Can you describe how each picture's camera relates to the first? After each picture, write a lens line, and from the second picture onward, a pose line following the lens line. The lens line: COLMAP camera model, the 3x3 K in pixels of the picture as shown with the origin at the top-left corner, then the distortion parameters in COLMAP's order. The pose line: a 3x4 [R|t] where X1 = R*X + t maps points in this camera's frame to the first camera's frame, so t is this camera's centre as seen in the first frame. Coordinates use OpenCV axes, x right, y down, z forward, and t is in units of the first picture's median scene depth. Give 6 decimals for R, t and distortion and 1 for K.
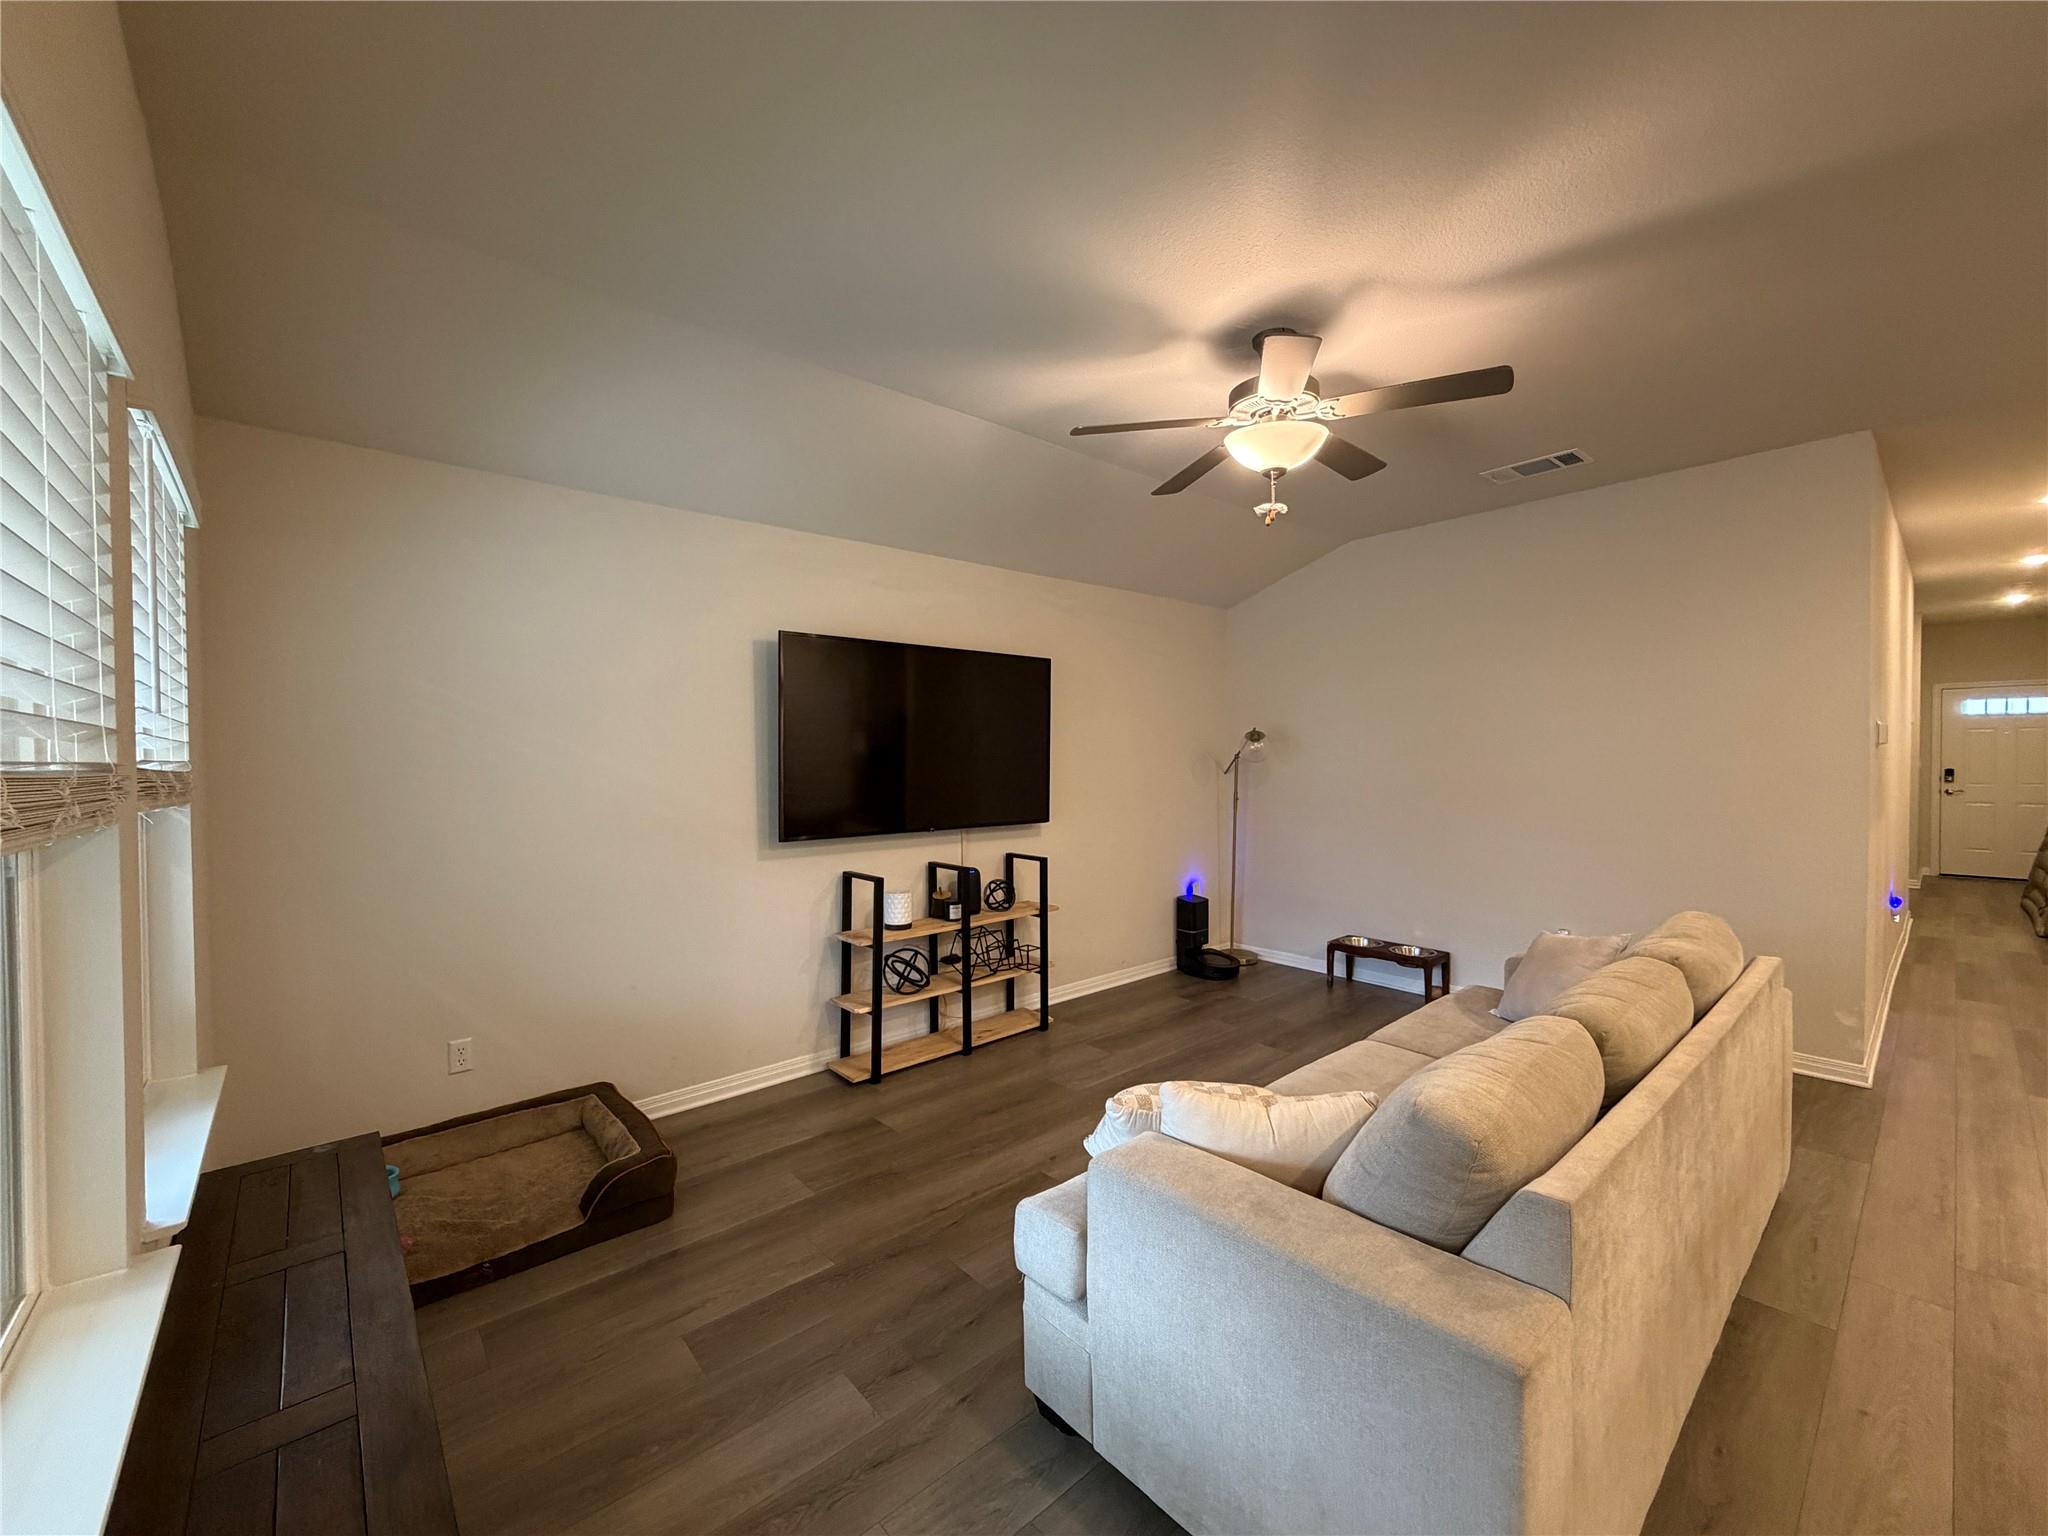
lens RADIAL K [[819.2, 0, 1017.6], [0, 819.2, 771.9], [0, 0, 1]] dist [-0.001191, 0.000141]
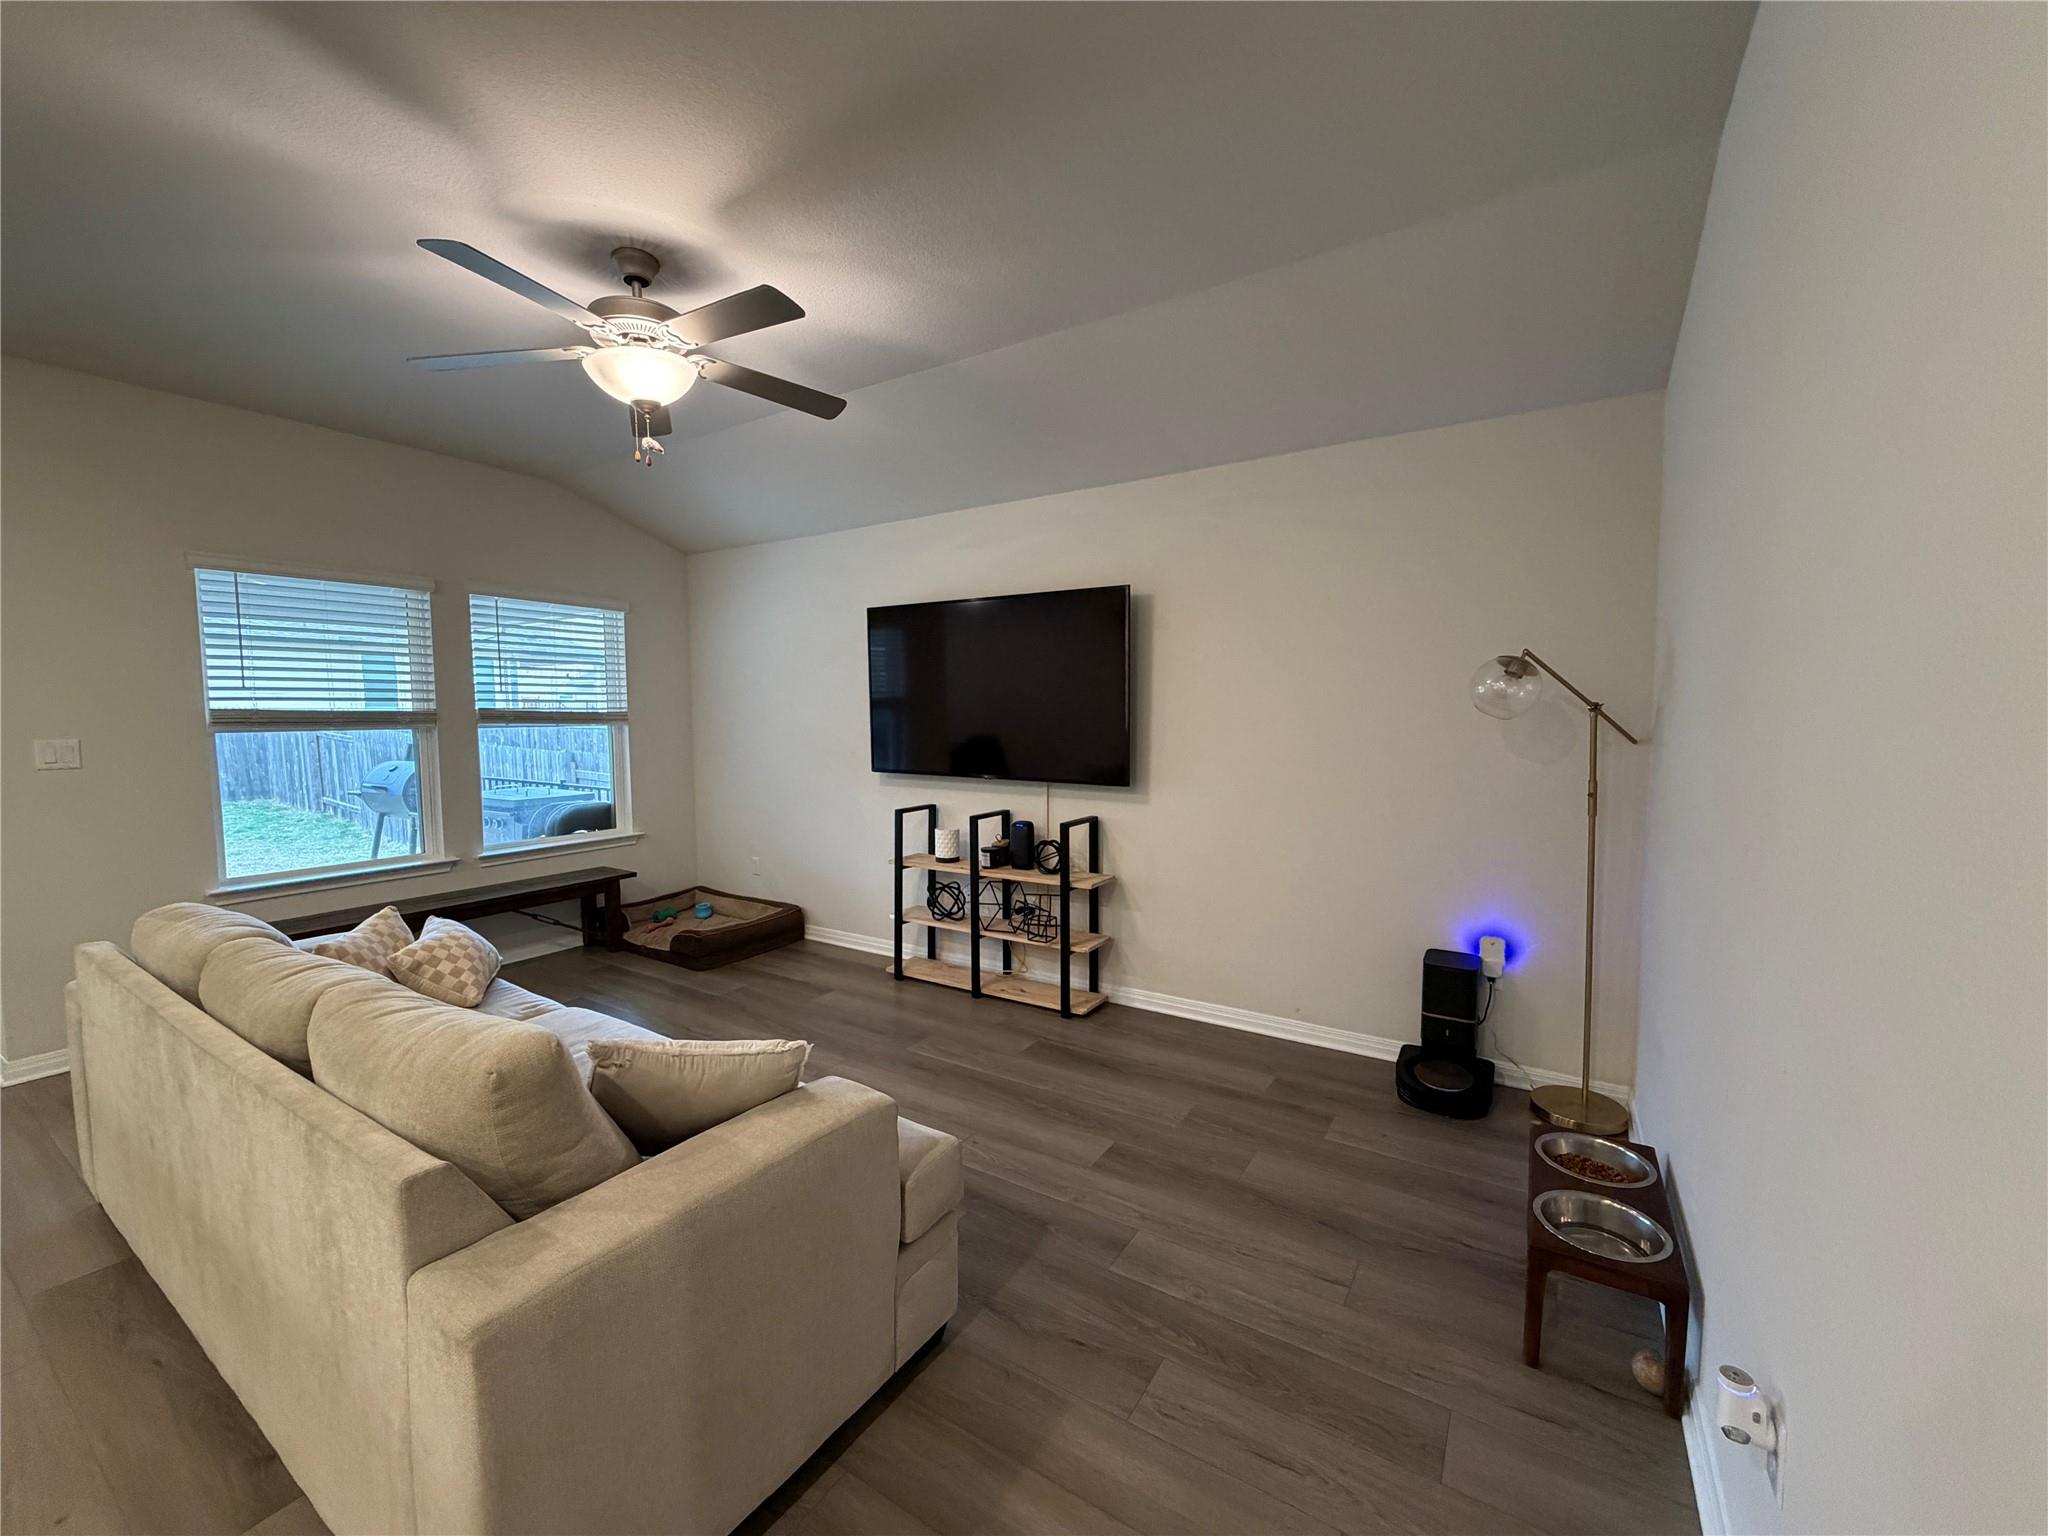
lens RADIAL K [[819.2, 0, 1017.1], [0, 819.2, 771.9], [0, 0, 1]] dist [-0.001191, 0.000141]
pose [[0.280661, 0.087465, -0.955813, 0.894789], [-0.014873, 0.996116, 0.086786, -0.026295], [0.959692, -0.010142, 0.280871, 0.749509]]
